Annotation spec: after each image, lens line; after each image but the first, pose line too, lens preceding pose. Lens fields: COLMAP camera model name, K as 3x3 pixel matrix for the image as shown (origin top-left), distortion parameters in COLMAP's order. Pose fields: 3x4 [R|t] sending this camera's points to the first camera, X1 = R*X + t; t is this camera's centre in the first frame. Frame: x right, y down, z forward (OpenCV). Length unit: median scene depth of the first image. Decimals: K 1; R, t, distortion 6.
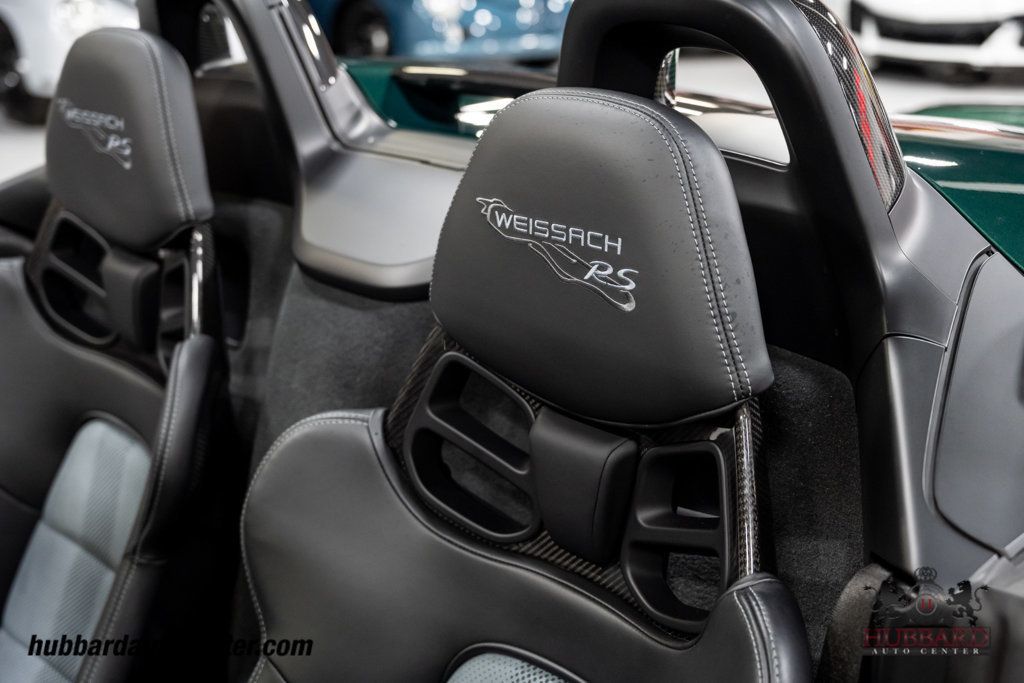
lens RADIAL K [[1434.9, 0, 508.5], [0, 1434.9, 338.4], [0, 0, 1]] dist [0.001953, 0.000000]
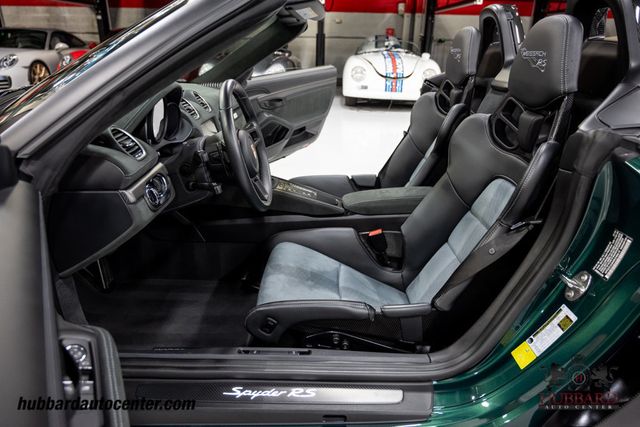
lens RADIAL K [[423.5, 0, 317.2], [0, 423.5, 211.9], [0, 0, 1]] dist [-0.005811, -0.001211]
pose [[0.739896, 0.264144, -0.618694, 0.341706], [-0.223376, 0.963974, 0.144423, 0.245492], [0.634553, 0.031343, 0.772244, -0.168672]]
